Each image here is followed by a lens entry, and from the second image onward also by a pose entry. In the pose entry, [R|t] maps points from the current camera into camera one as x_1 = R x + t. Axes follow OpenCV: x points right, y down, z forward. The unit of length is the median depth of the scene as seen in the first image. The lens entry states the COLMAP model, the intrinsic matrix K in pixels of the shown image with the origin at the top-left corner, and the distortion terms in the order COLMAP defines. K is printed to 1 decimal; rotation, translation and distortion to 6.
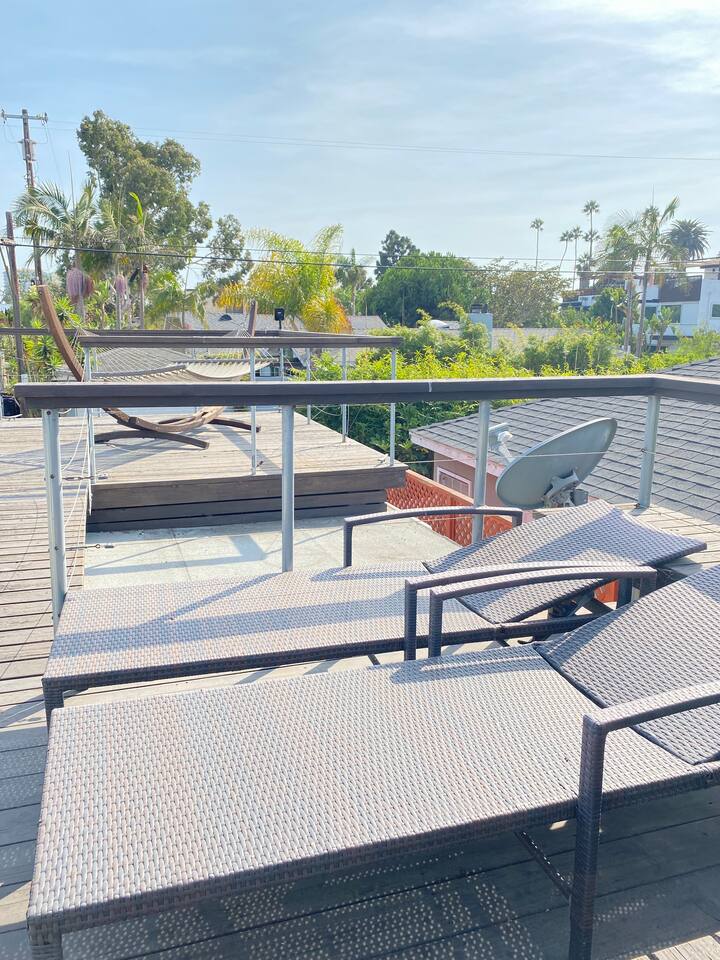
lens RADIAL K [[736.0, 0, 360.0], [0, 736.0, 480.0], [0, 0, 1]] dist [0.048098, -0.064031]
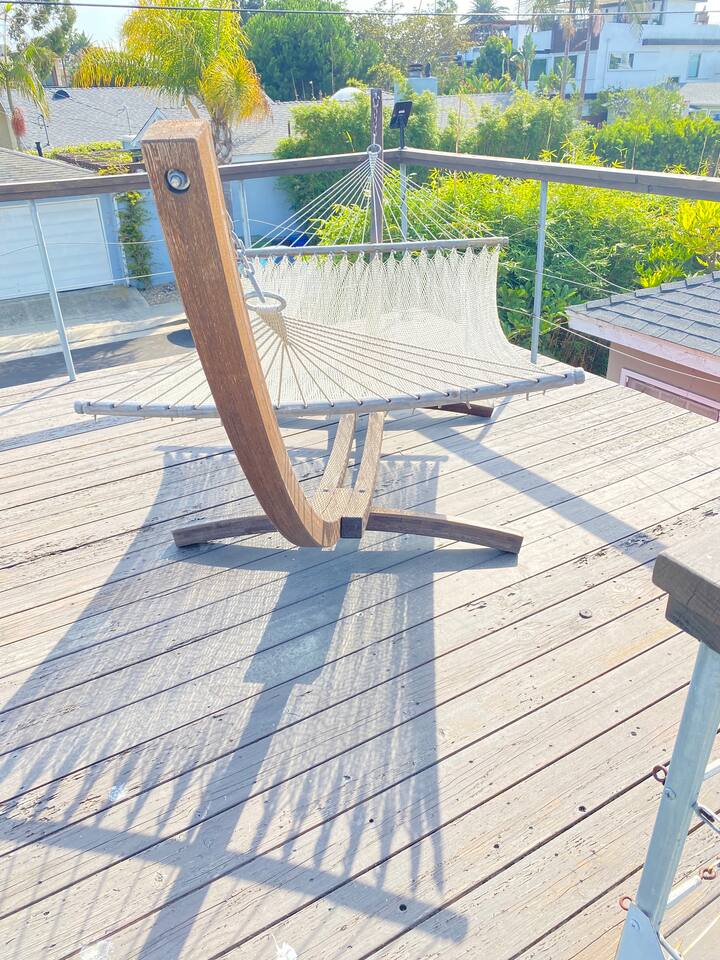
lens RADIAL K [[736.0, 0, 360.0], [0, 736.0, 480.0], [0, 0, 1]] dist [0.048098, -0.064031]
pose [[0.978301, -0.129084, 0.162064, -0.051458], [0.079550, 0.956269, 0.281462, -0.028036], [-0.191309, -0.262462, 0.945788, 0.099697]]
